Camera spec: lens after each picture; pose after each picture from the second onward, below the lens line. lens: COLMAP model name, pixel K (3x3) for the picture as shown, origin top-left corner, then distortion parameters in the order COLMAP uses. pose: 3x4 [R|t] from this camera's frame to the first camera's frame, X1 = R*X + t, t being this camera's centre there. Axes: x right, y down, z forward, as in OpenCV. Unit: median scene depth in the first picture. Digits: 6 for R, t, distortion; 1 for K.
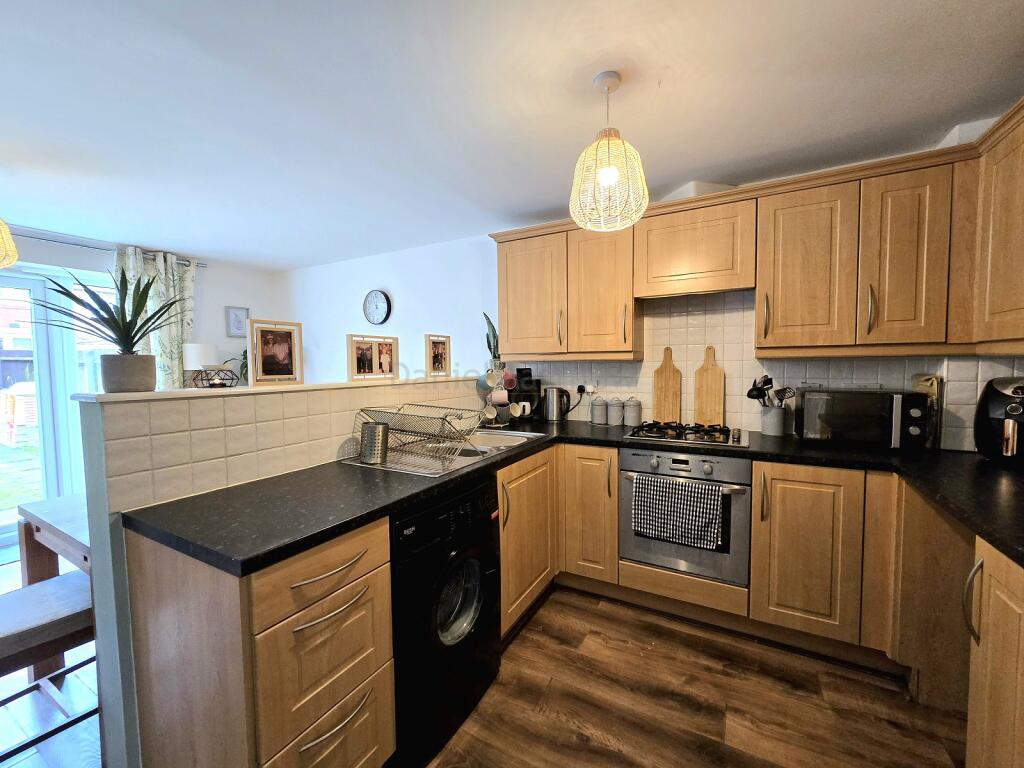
lens RADIAL K [[418.7, 0, 515.8], [0, 418.7, 385.3], [0, 0, 1]] dist [-0.006993, 0.000170]
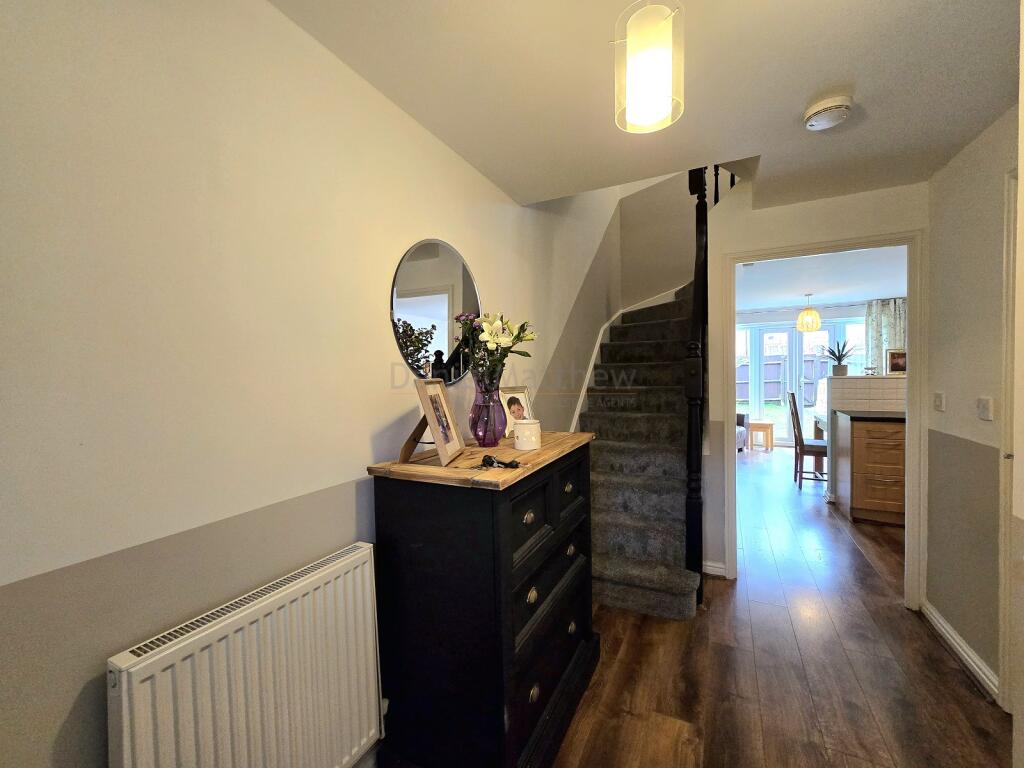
lens RADIAL K [[418.7, 0, 515.8], [0, 418.7, 385.3], [0, 0, 1]] dist [-0.006993, 0.000170]
pose [[0.040120, 0.037287, -0.998499, 1.419103], [-0.030772, 0.998876, 0.036065, 0.030171], [0.998721, 0.029279, 0.041222, -1.059267]]
